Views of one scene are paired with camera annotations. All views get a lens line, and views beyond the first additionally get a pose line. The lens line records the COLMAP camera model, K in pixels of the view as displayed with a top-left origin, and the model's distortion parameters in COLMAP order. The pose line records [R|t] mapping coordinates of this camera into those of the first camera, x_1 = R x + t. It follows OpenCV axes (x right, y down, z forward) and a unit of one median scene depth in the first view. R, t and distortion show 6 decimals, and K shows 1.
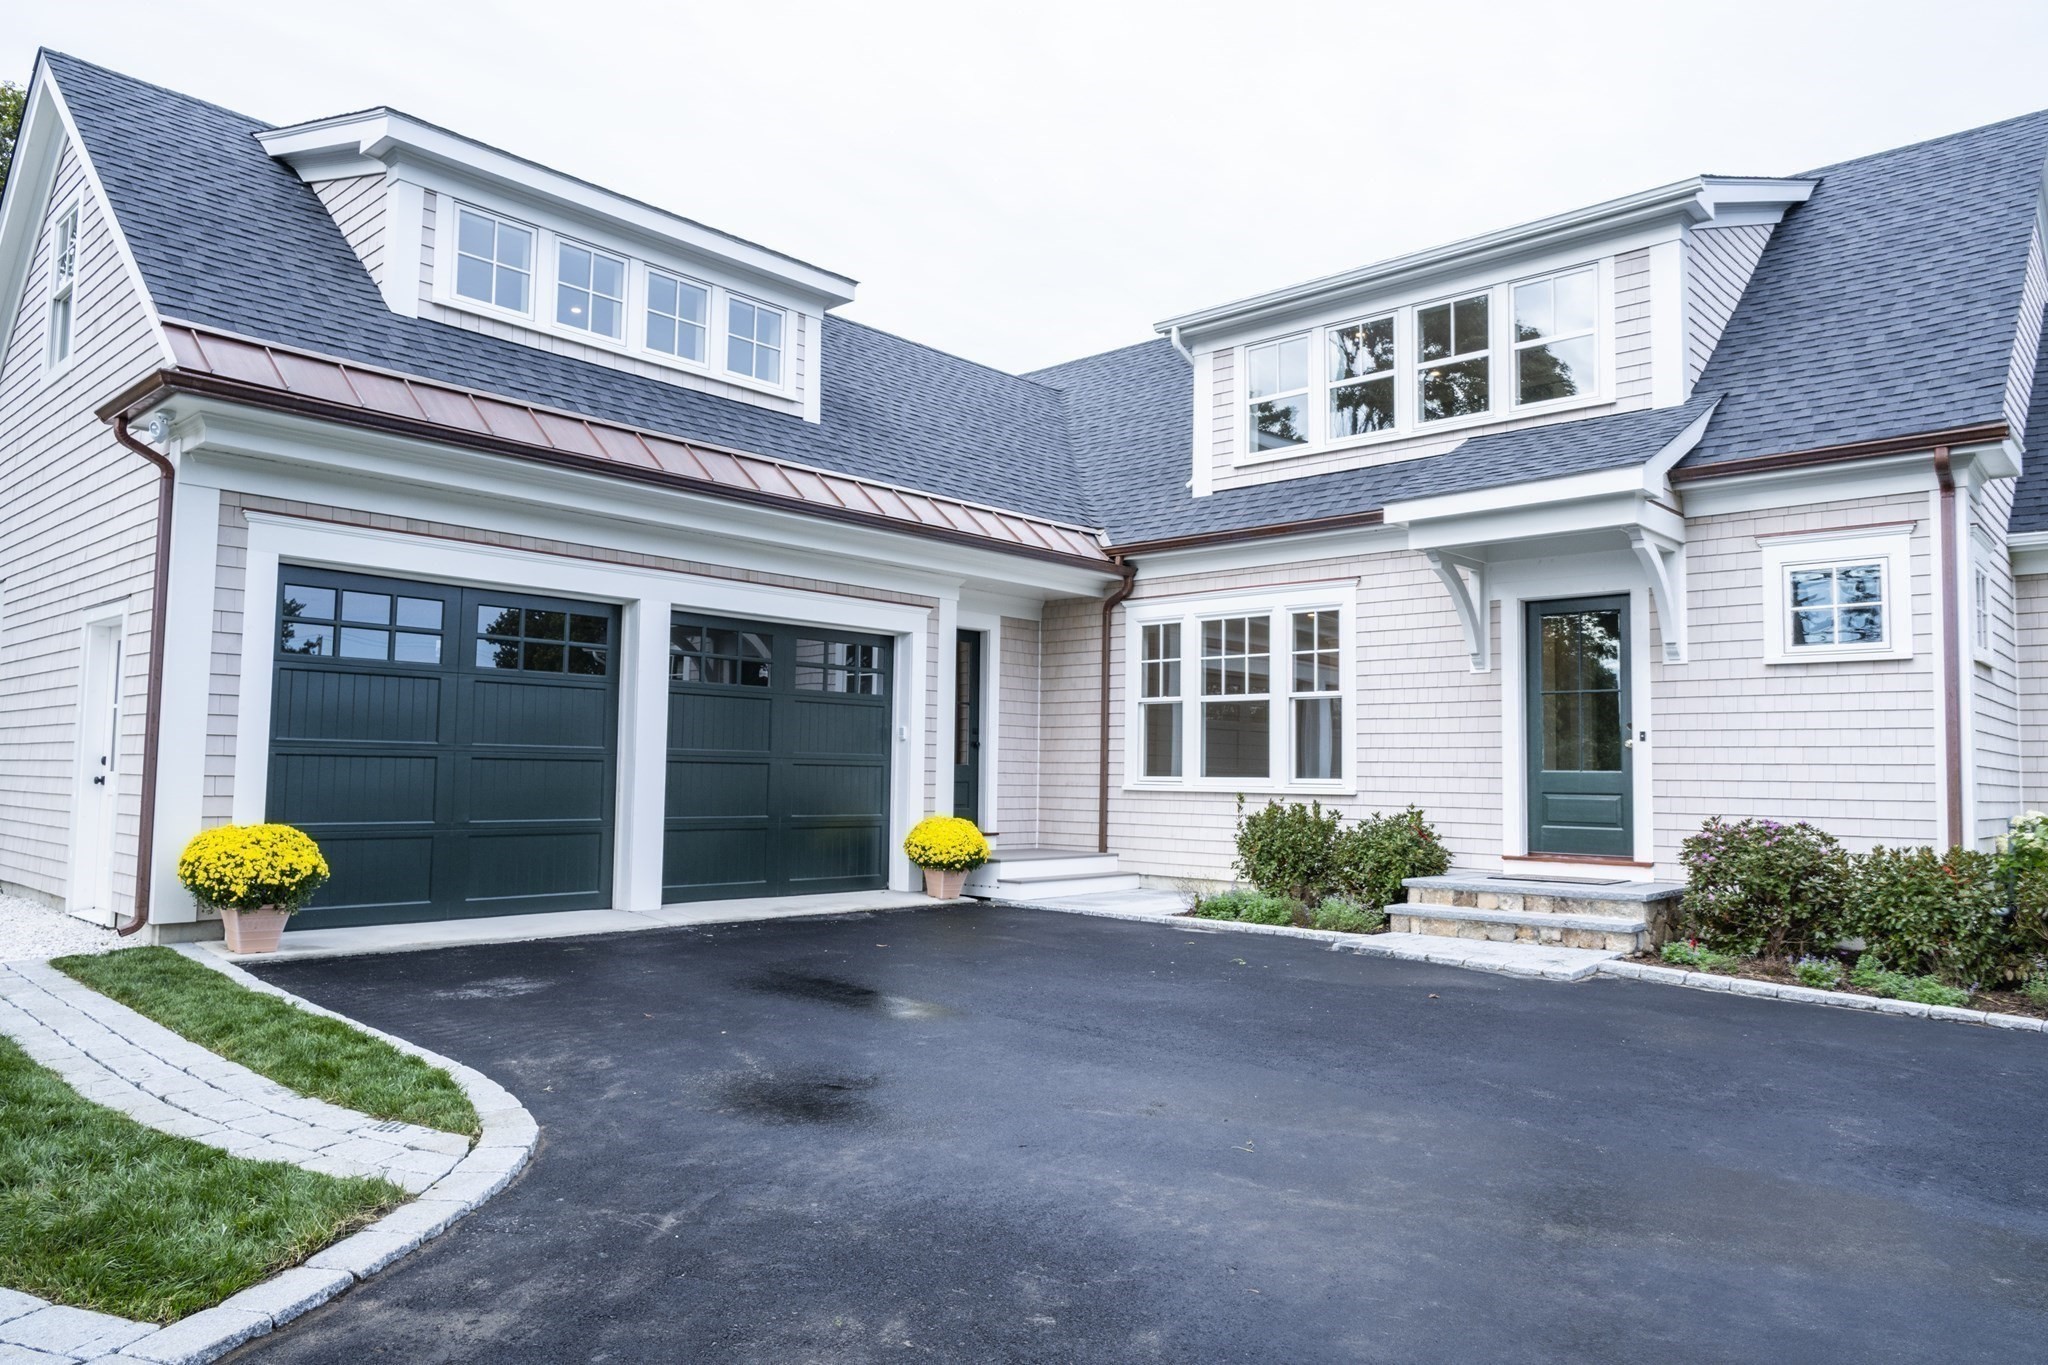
lens RADIAL K [[1342.5, 0, 1024.0], [0, 1342.5, 682.5], [0, 0, 1]] dist [-0.001986, 0.000255]
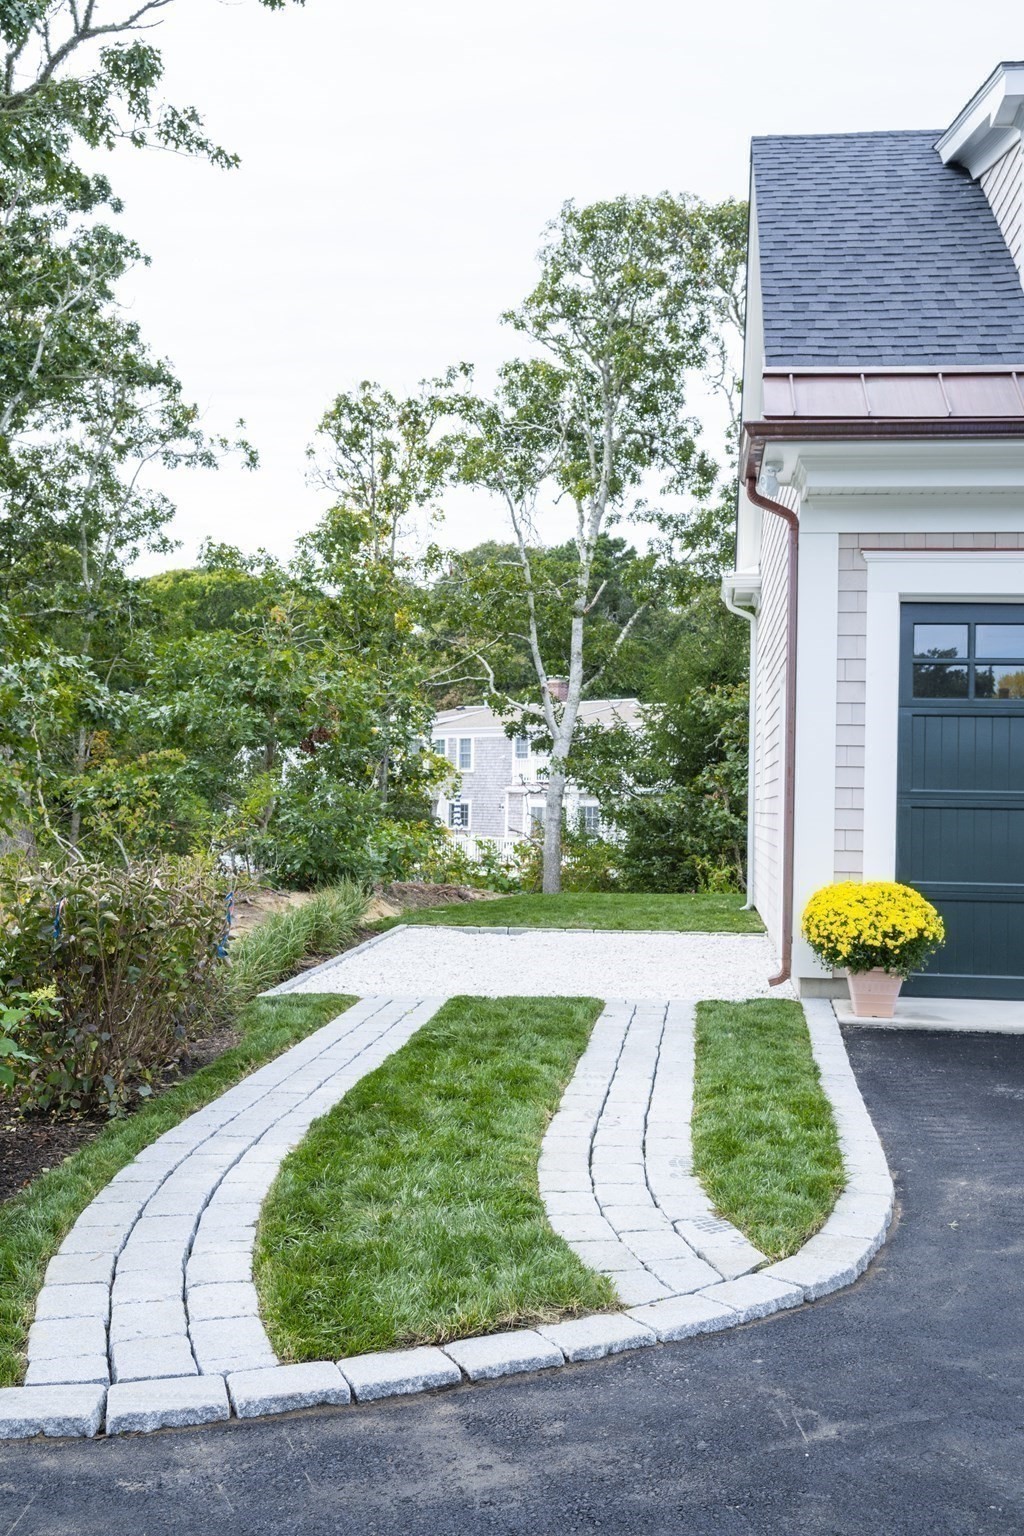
lens RADIAL K [[1513.9, 0, 512.0], [0, 1513.9, 768.0], [0, 0, 1]] dist [0.009740, 0.009128]
pose [[0.577993, -0.025374, -0.815647, 0.331309], [0.048501, 0.998818, 0.003297, 0.021593], [0.814599, -0.041466, 0.578540, 0.383994]]
